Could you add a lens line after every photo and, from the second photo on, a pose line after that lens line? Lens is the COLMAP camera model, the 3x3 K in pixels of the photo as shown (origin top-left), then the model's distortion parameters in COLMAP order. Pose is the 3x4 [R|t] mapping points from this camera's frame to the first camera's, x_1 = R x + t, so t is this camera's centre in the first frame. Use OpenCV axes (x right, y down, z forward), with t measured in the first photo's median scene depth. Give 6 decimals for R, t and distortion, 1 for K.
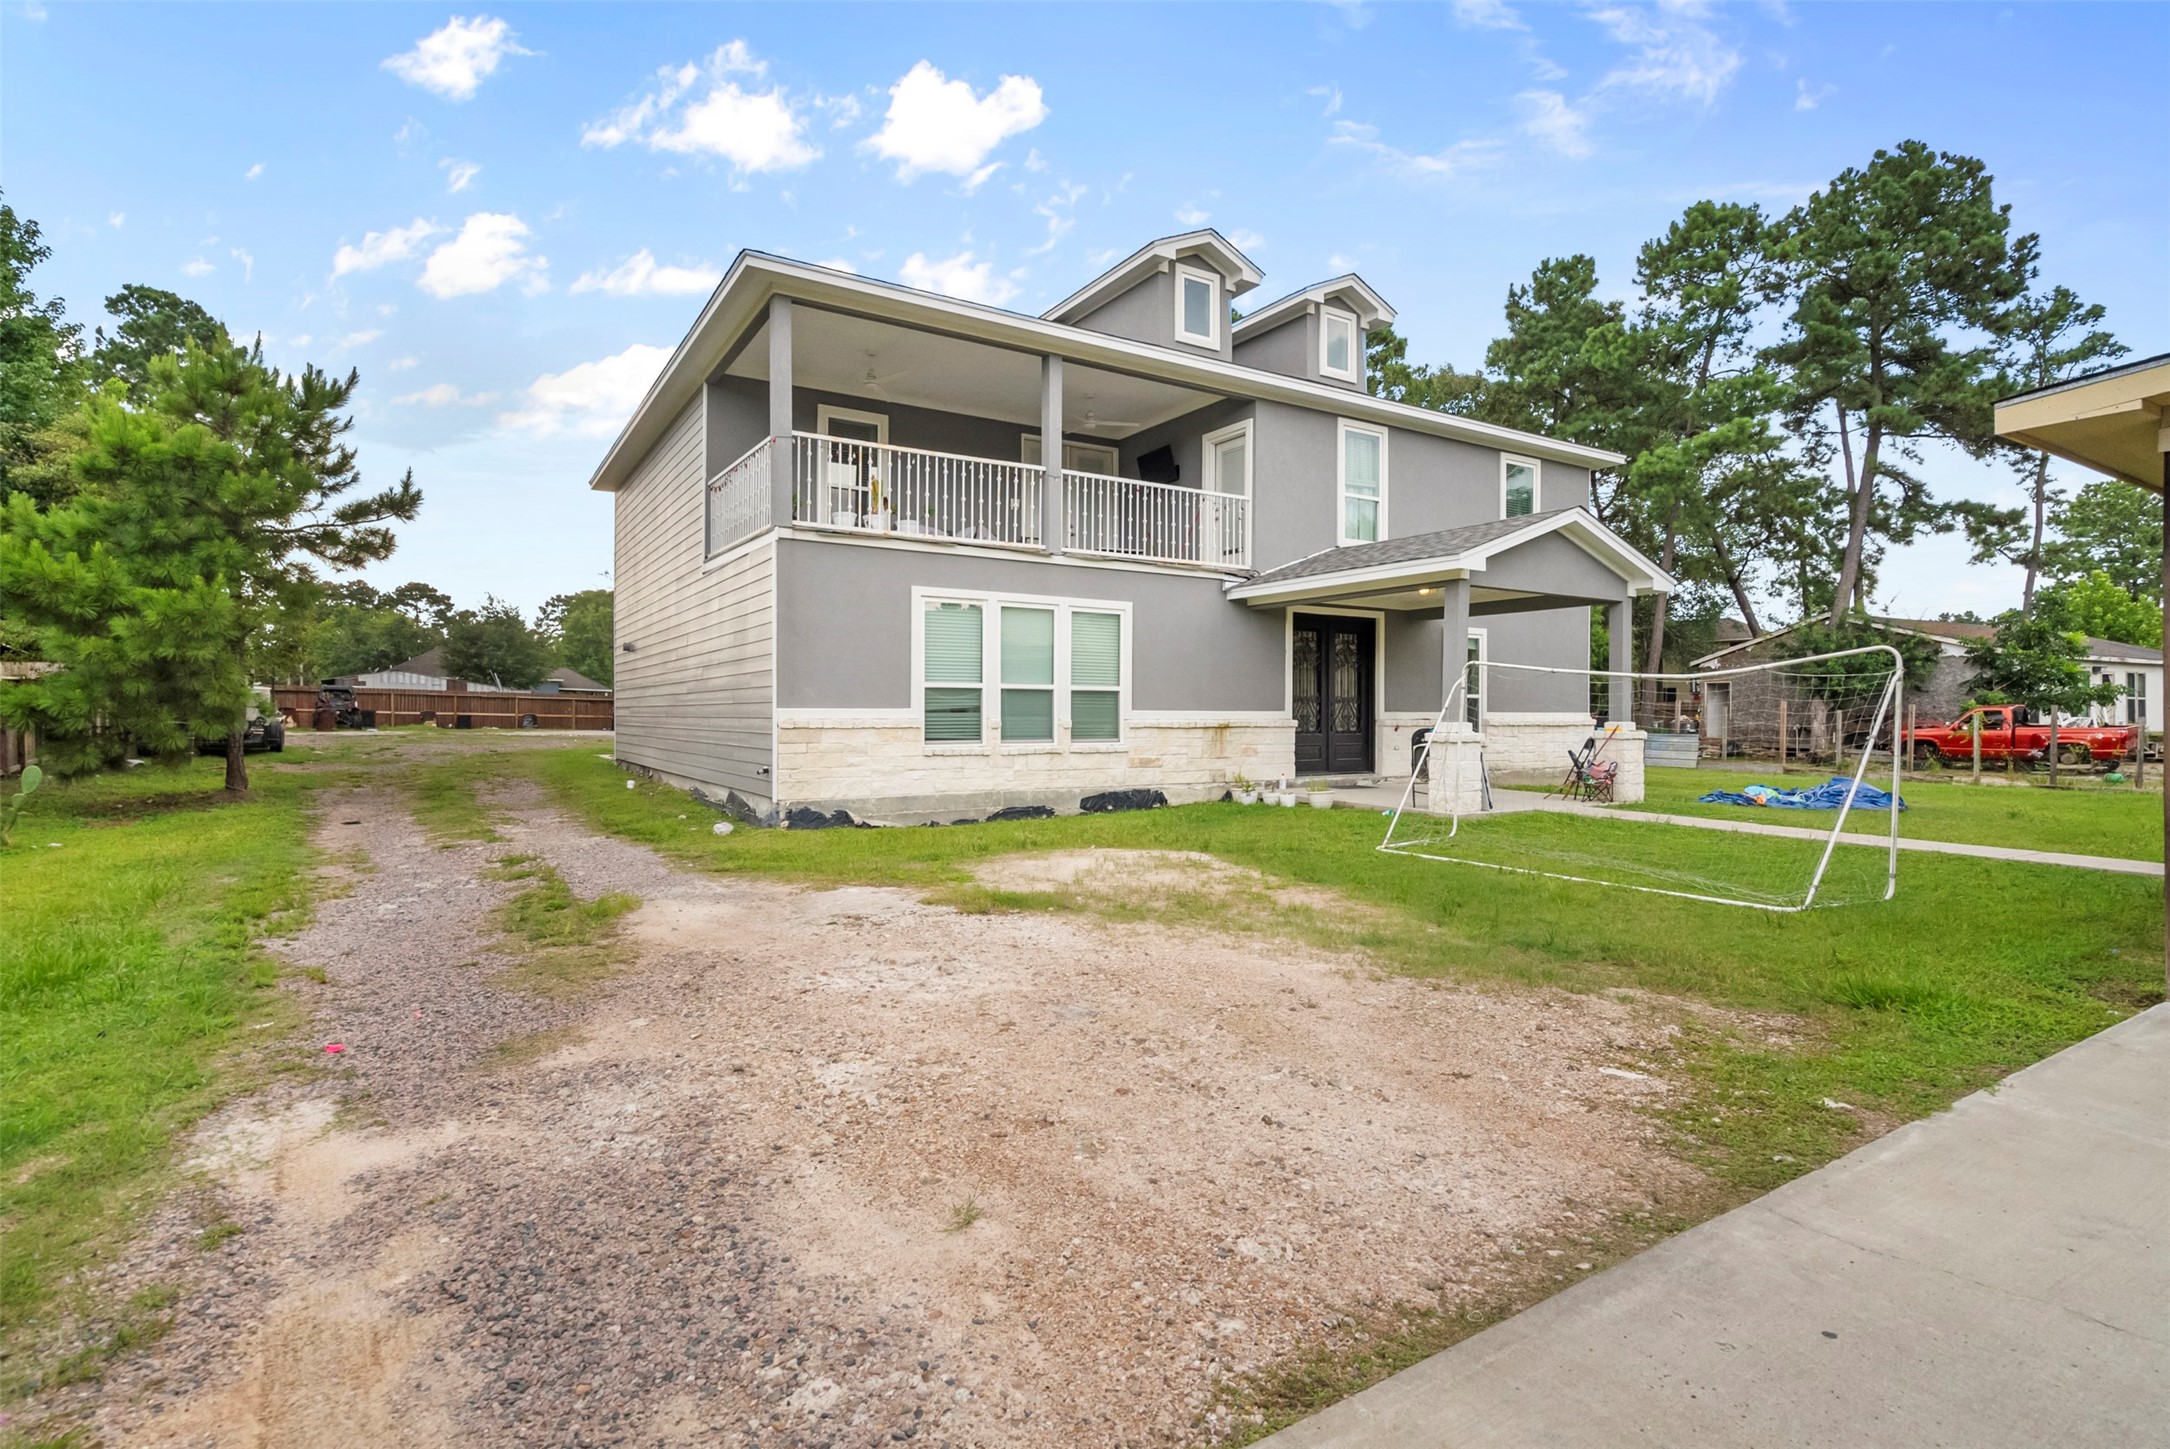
lens RADIAL K [[1011.1, 0, 1075.9], [0, 1011.1, 722.3], [0, 0, 1]] dist [0.001298, 0.000403]
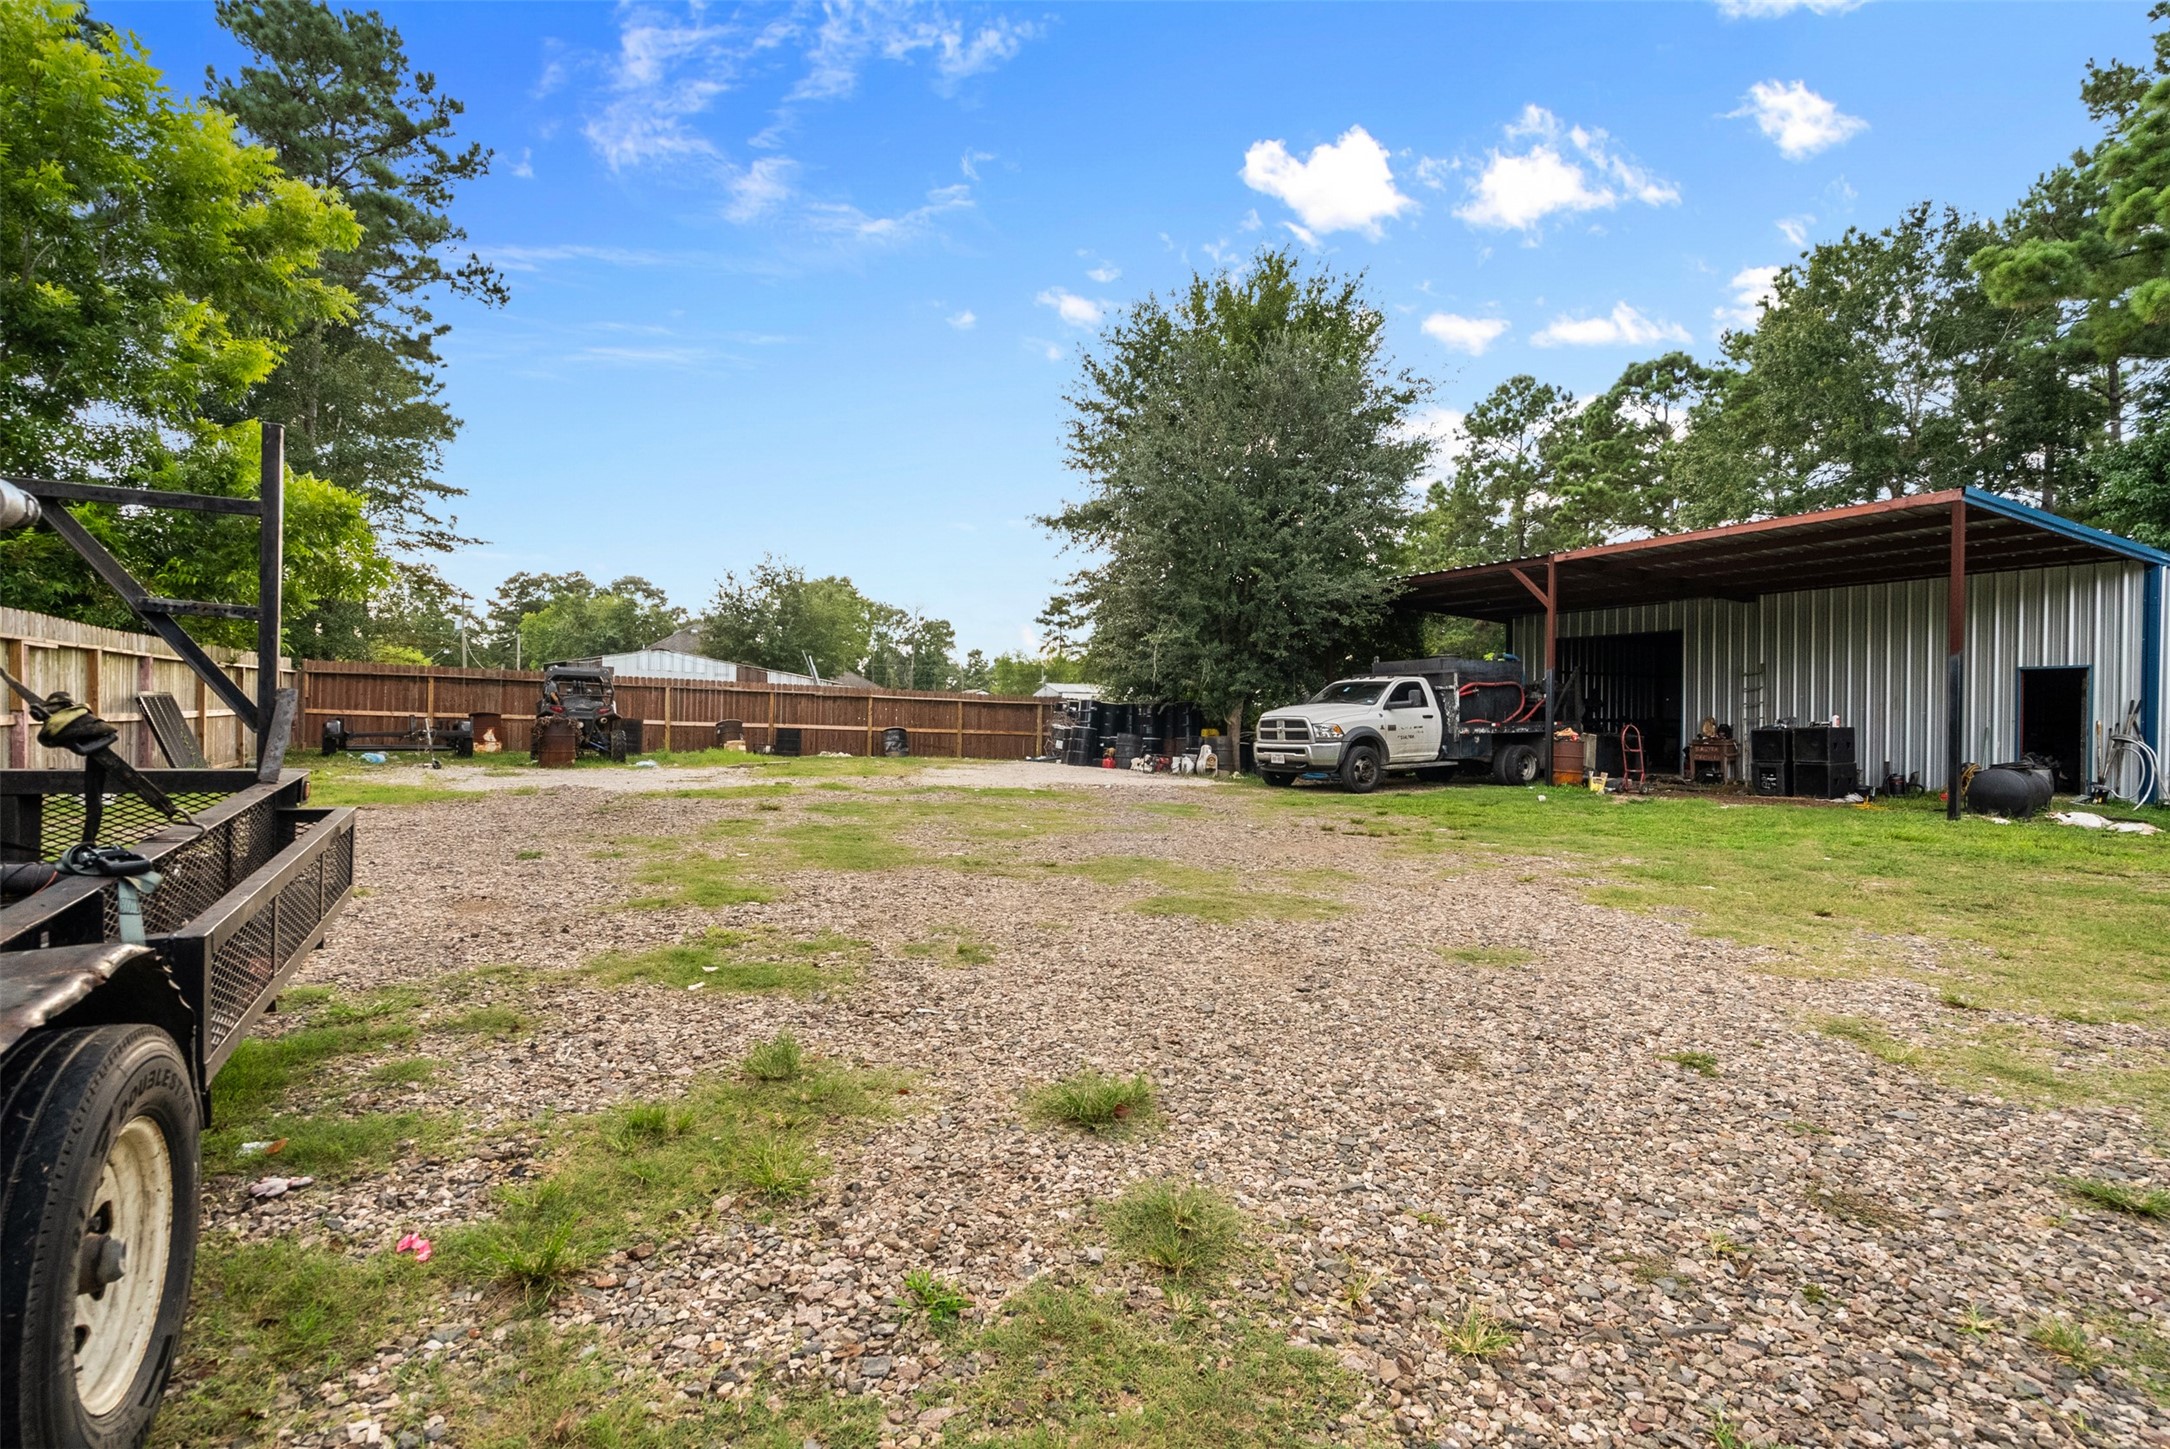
lens RADIAL K [[1054.8, 0, 1082.1], [0, 1054.8, 712.2], [0, 0, 1]] dist [-0.000712, 0.000765]
pose [[0.986593, 0.010605, -0.162855, -0.323031], [-0.013182, 0.999804, -0.014752, -0.008656], [0.162667, 0.016701, 0.986540, 0.427237]]
